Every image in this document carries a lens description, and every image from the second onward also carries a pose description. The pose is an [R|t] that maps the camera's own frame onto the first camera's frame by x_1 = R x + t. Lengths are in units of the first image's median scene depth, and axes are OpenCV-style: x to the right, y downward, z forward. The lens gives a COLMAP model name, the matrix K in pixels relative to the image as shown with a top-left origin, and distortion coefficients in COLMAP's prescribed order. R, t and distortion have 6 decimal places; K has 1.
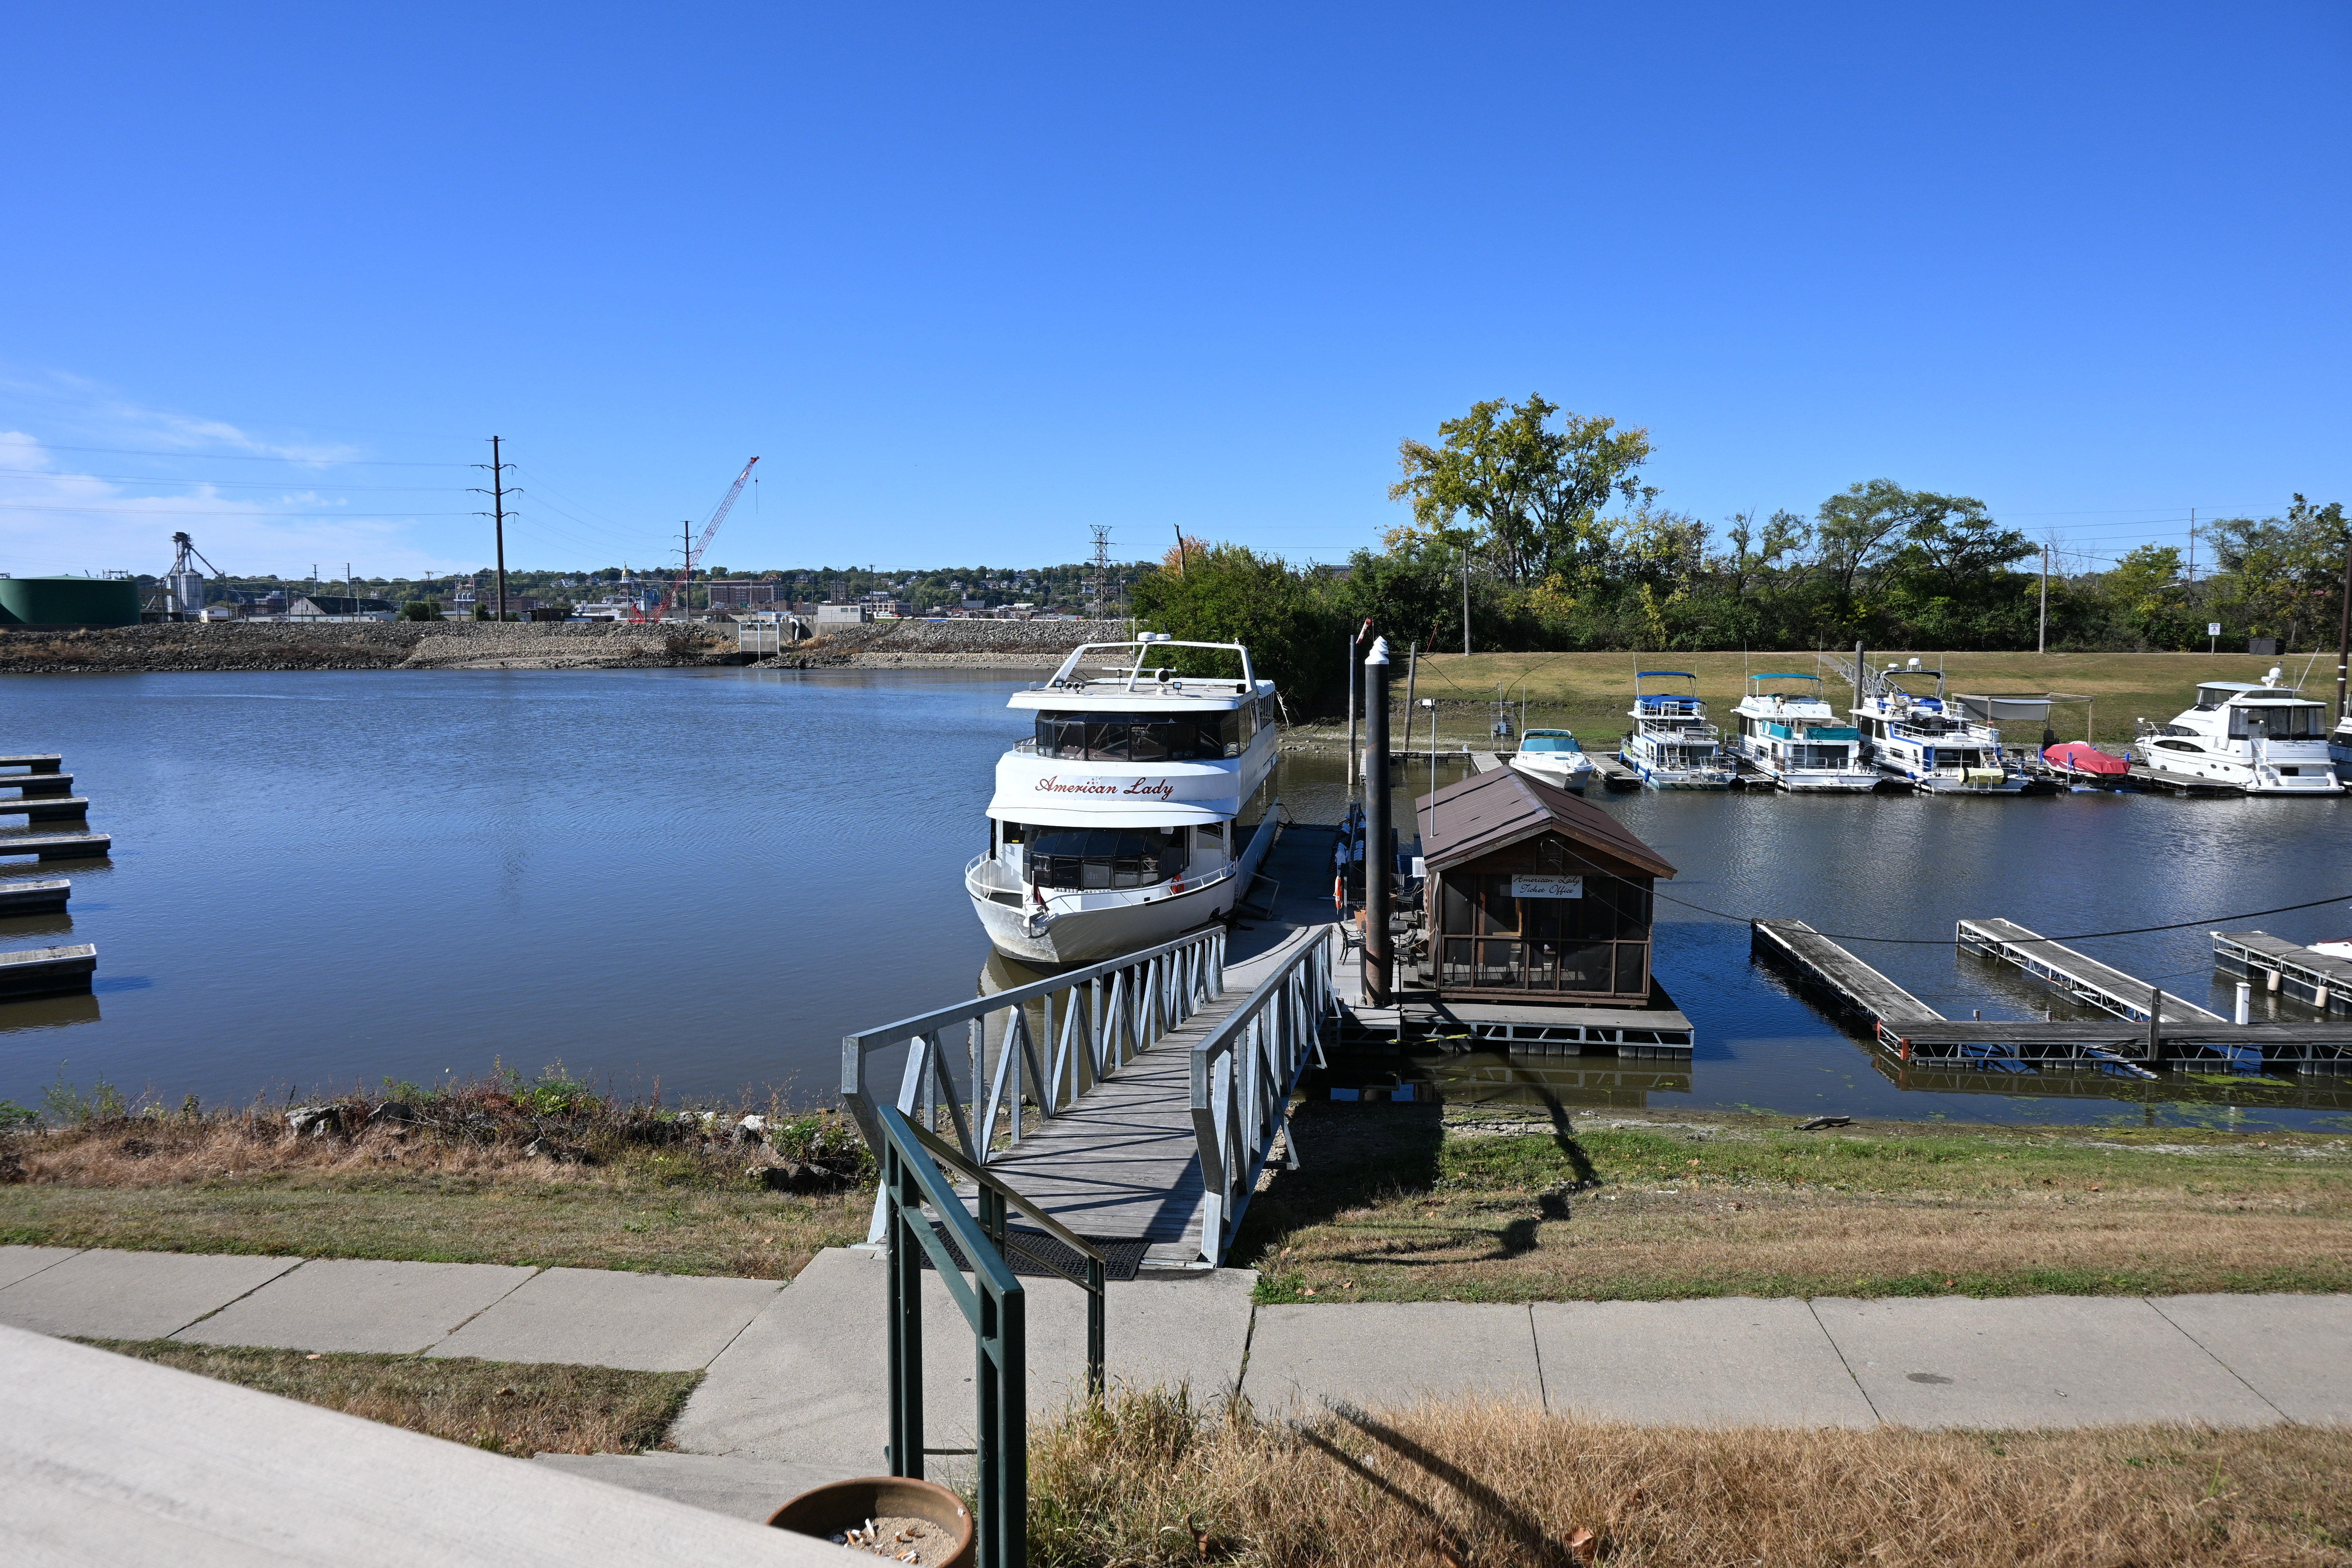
lens RADIAL K [[1588.0, 0, 1182.9], [0, 1588.0, 780.1], [0, 0, 1]] dist [0.005250, -0.000857]
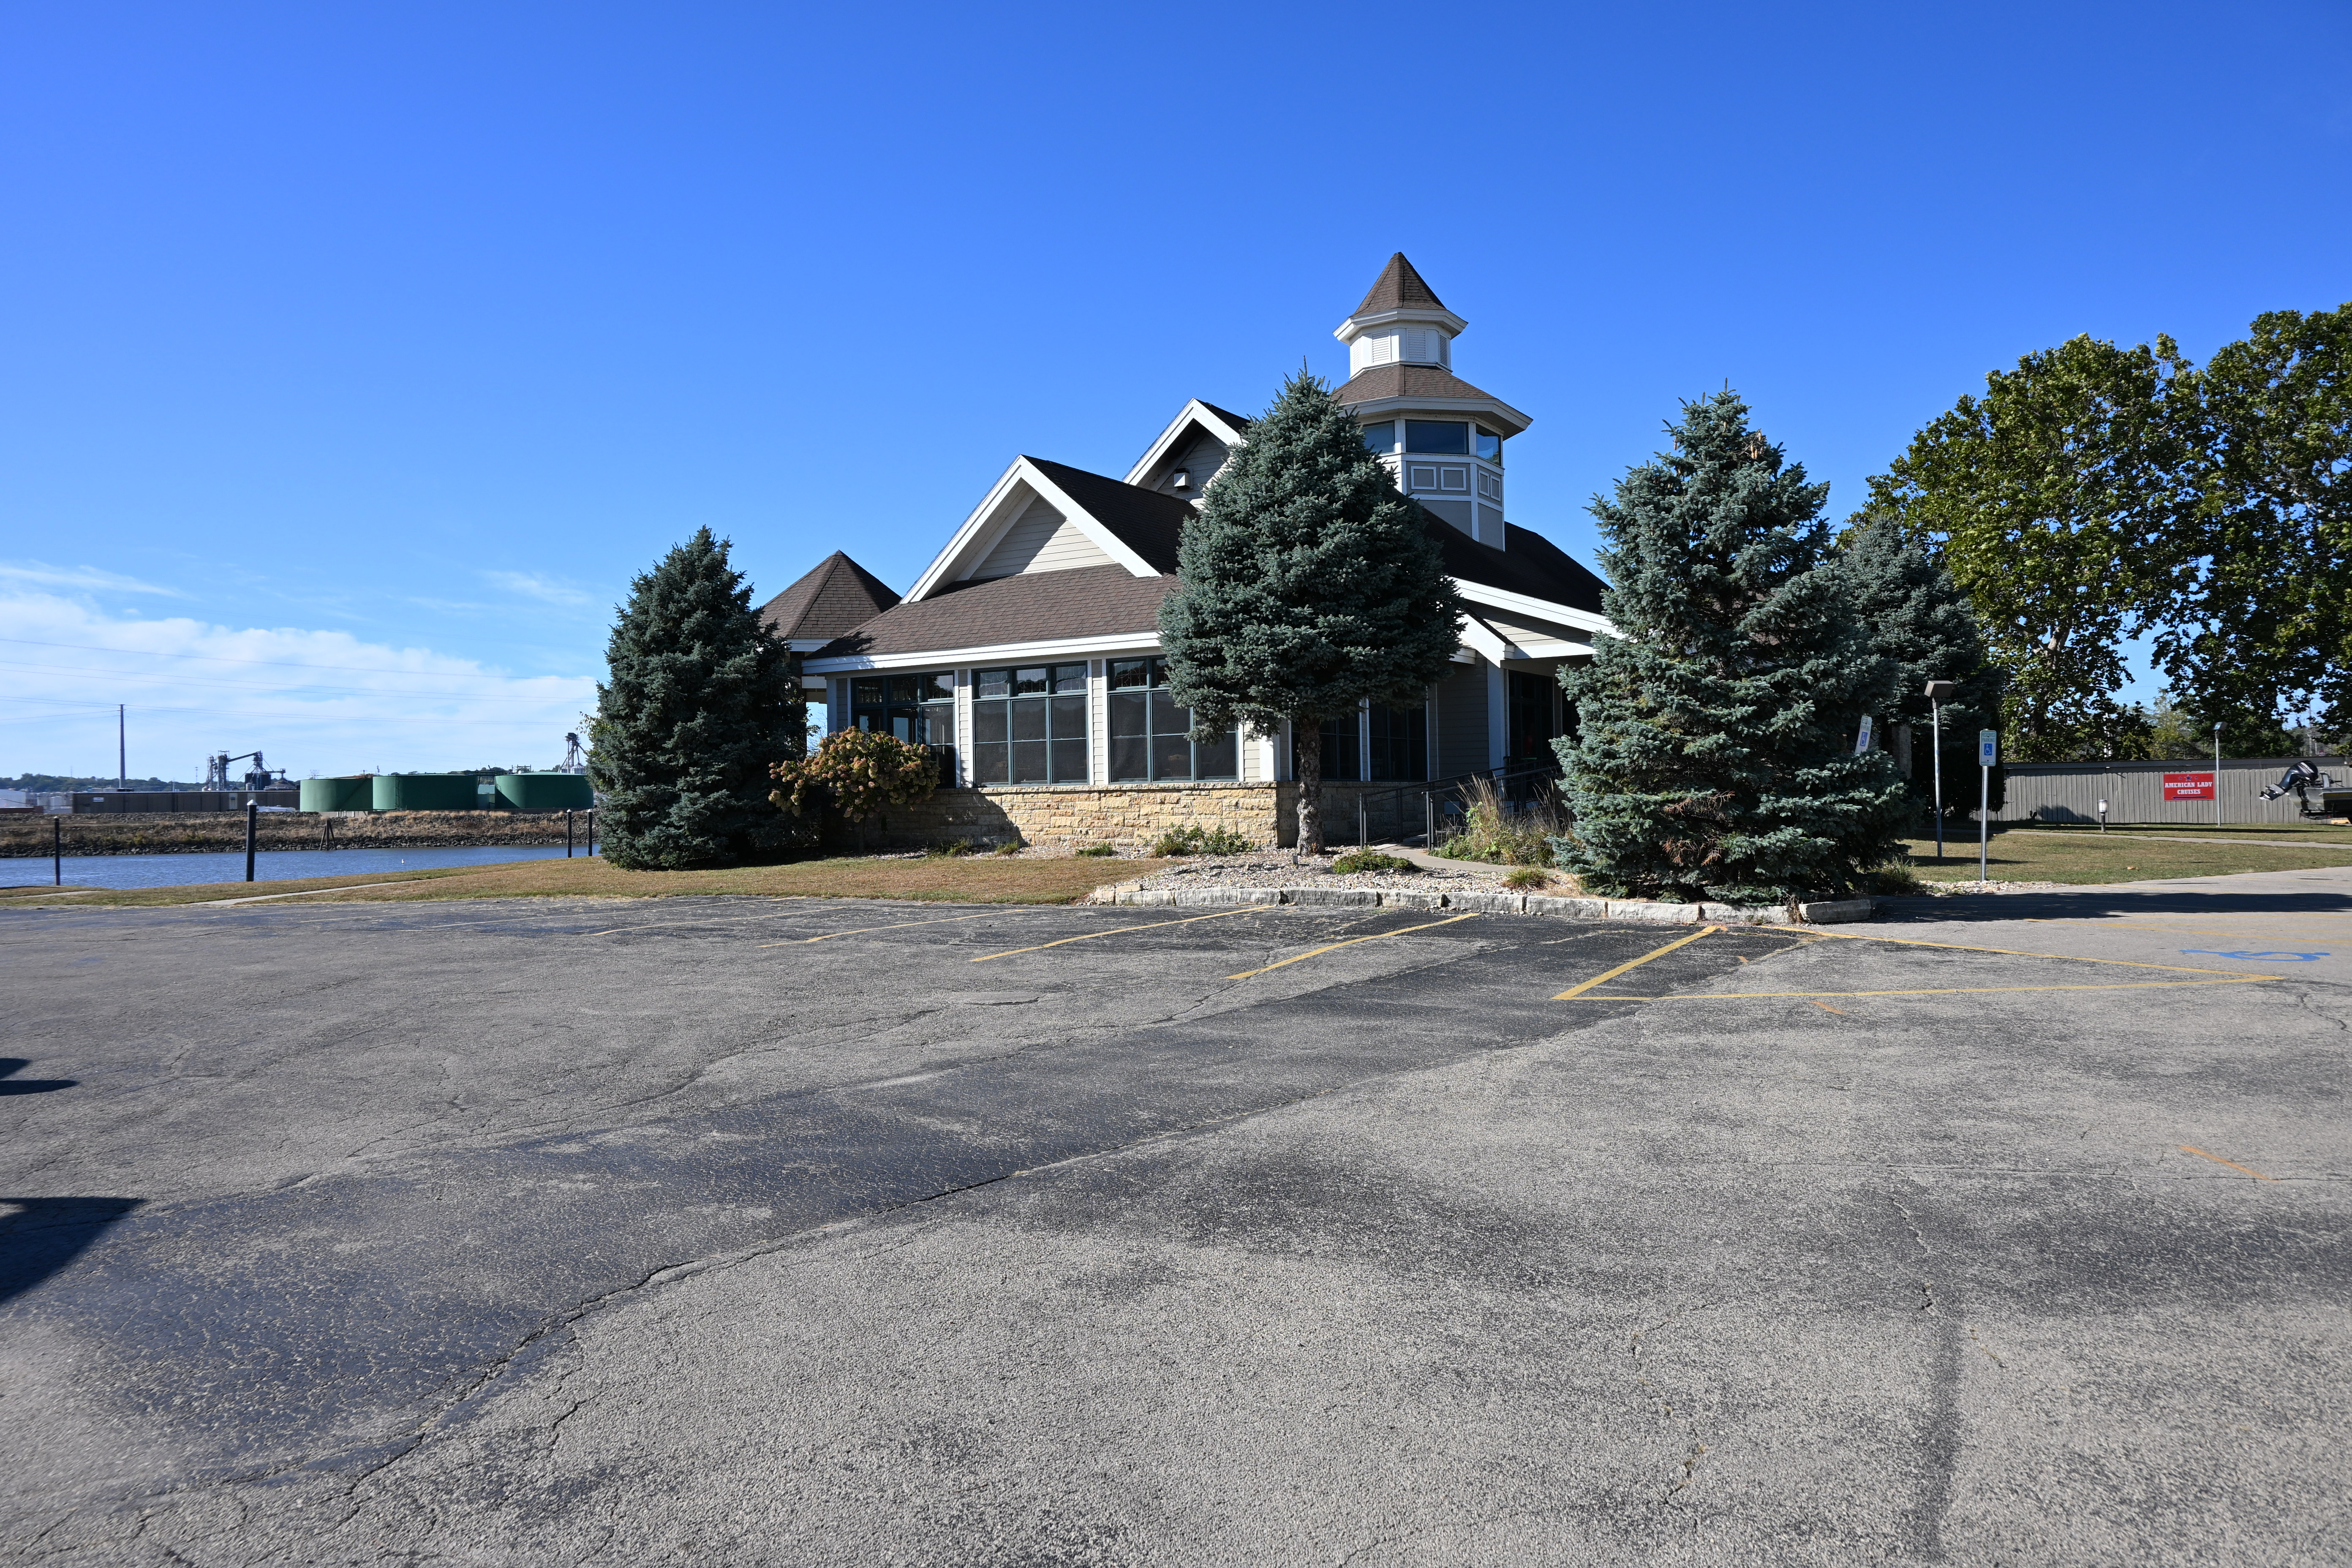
lens RADIAL K [[1594.6, 0, 1172.0], [0, 1594.6, 769.1], [0, 0, 1]] dist [0.003420, -0.004071]
pose [[0.984849, -0.019386, -0.172328, 0.067706], [-0.000602, 0.993344, -0.115186, 0.049272], [0.173414, 0.113545, 0.978282, -0.460706]]
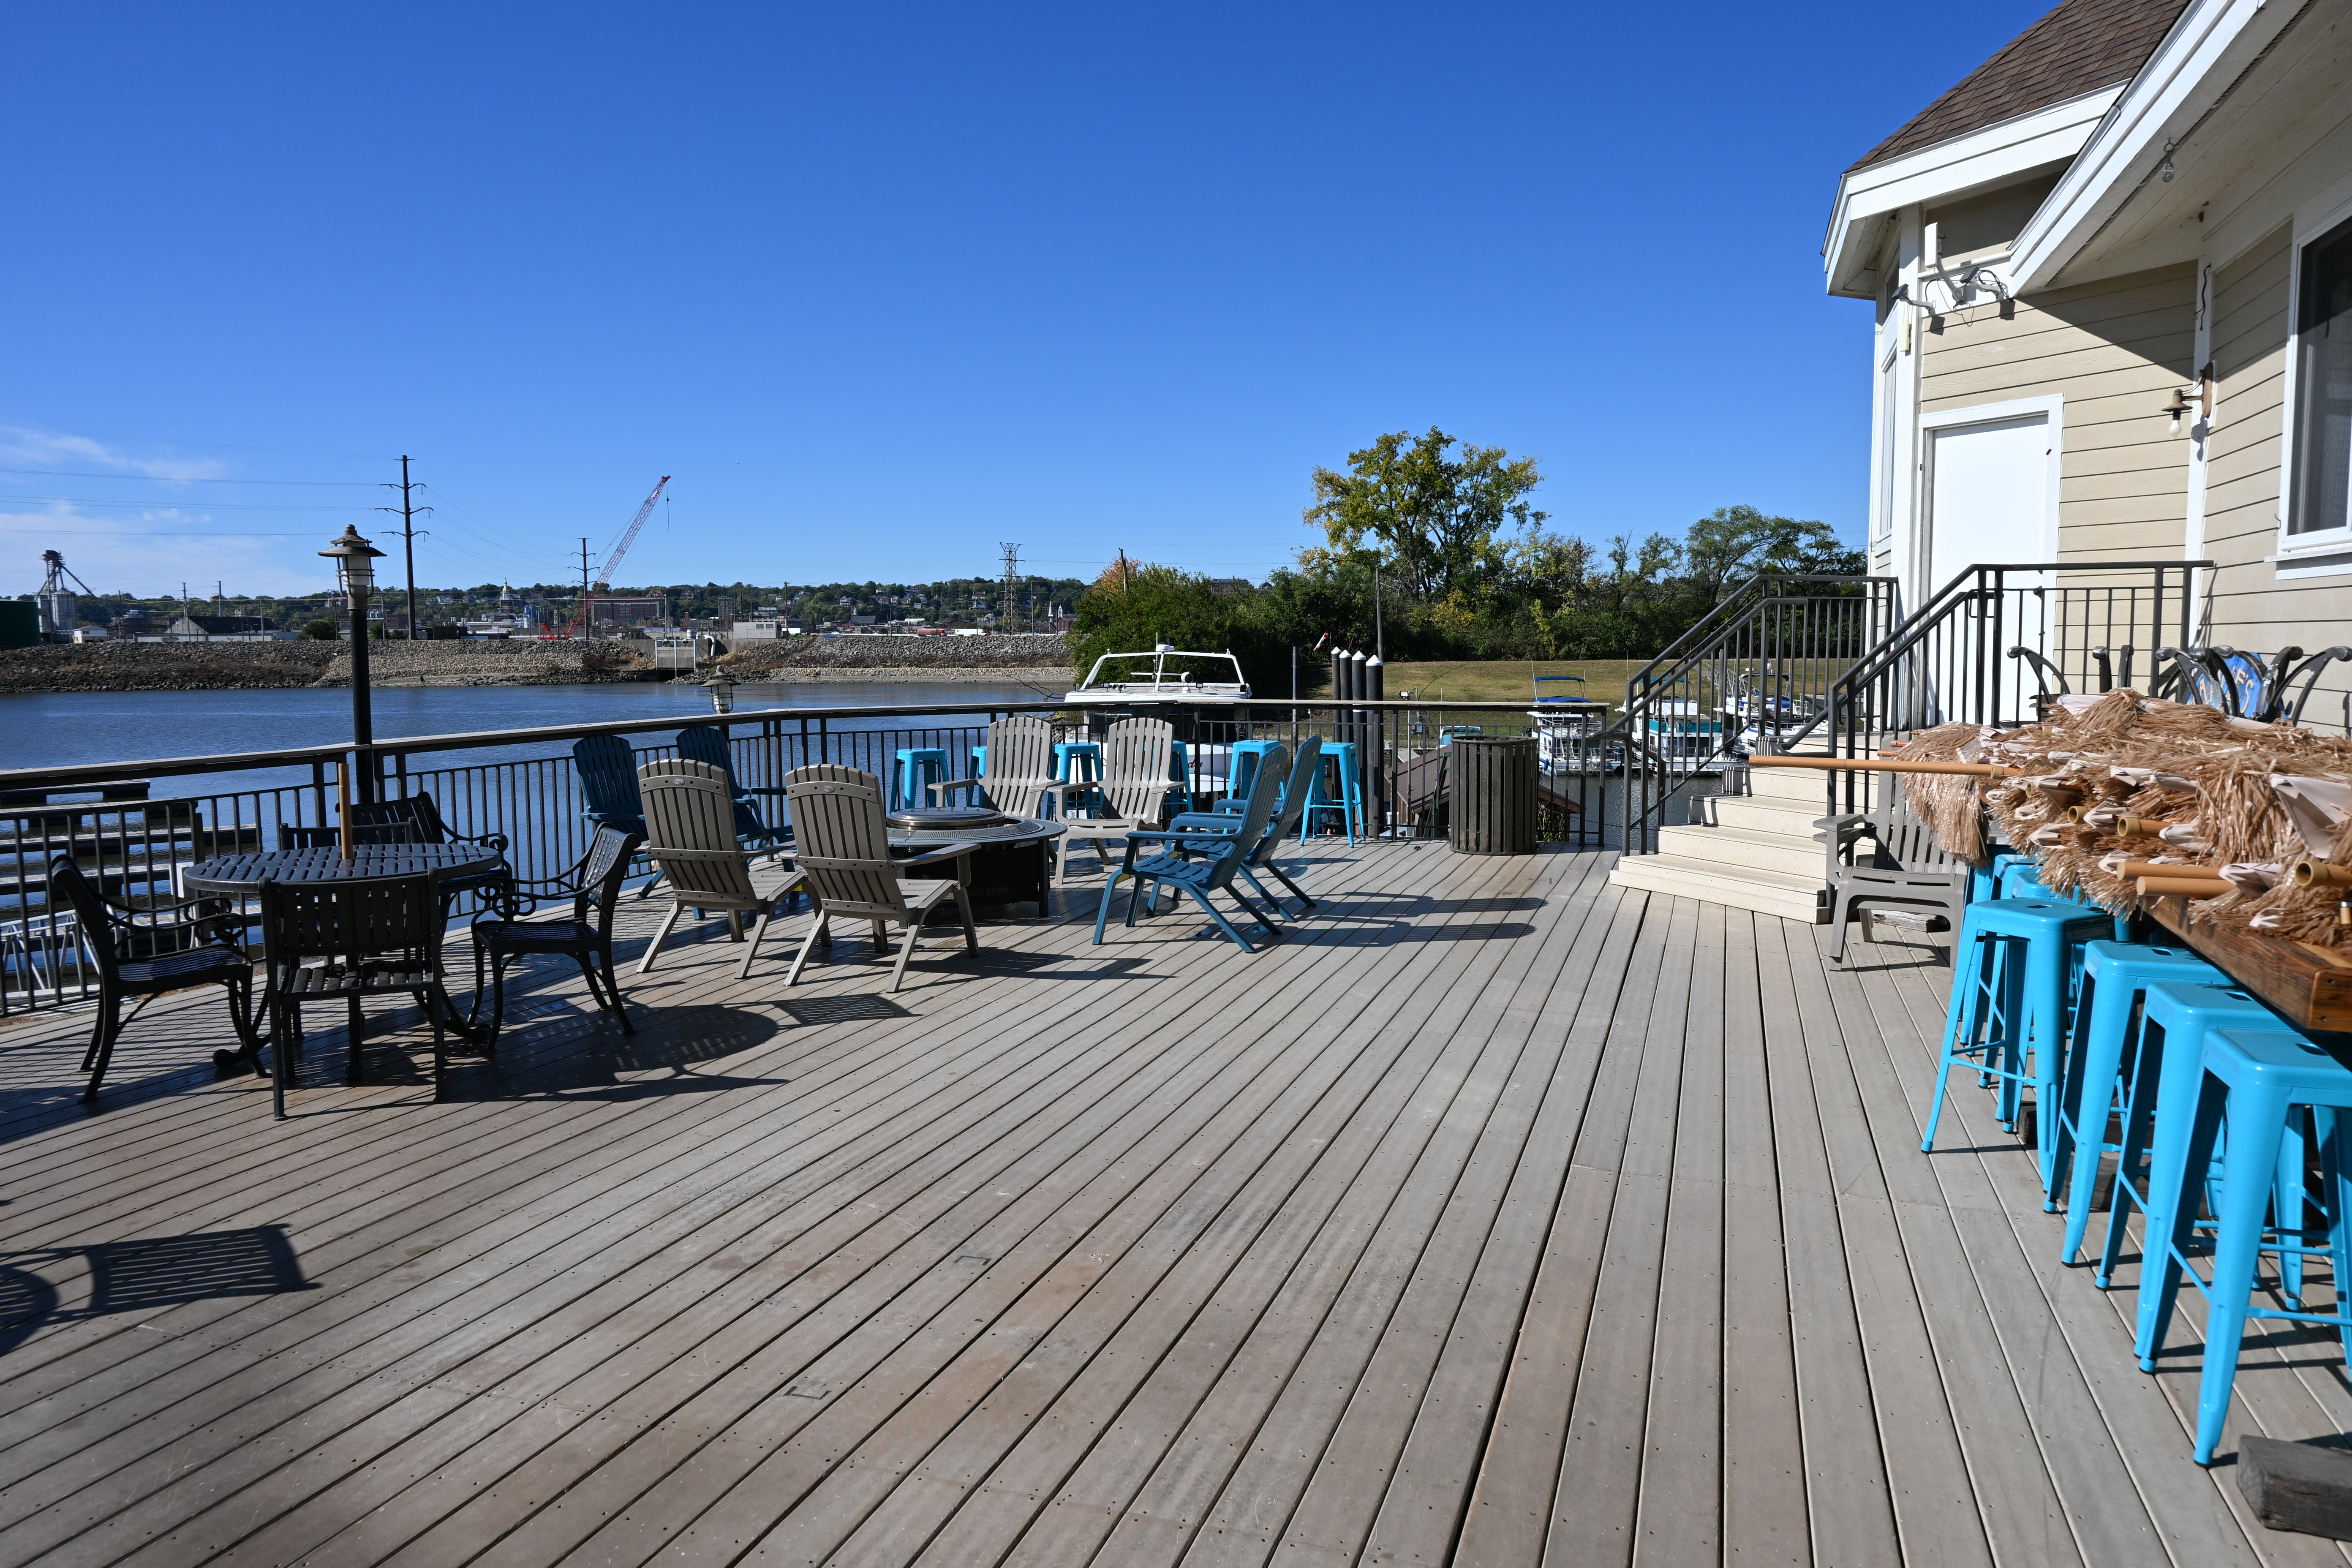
lens RADIAL K [[1594.6, 0, 1172.0], [0, 1594.6, 769.1], [0, 0, 1]] dist [0.003420, -0.004071]
pose [[0.997992, -0.011154, 0.062356, -0.030142], [0.012140, 0.999807, -0.015459, 0.008180], [-0.062171, 0.016185, 0.997934, -0.083983]]
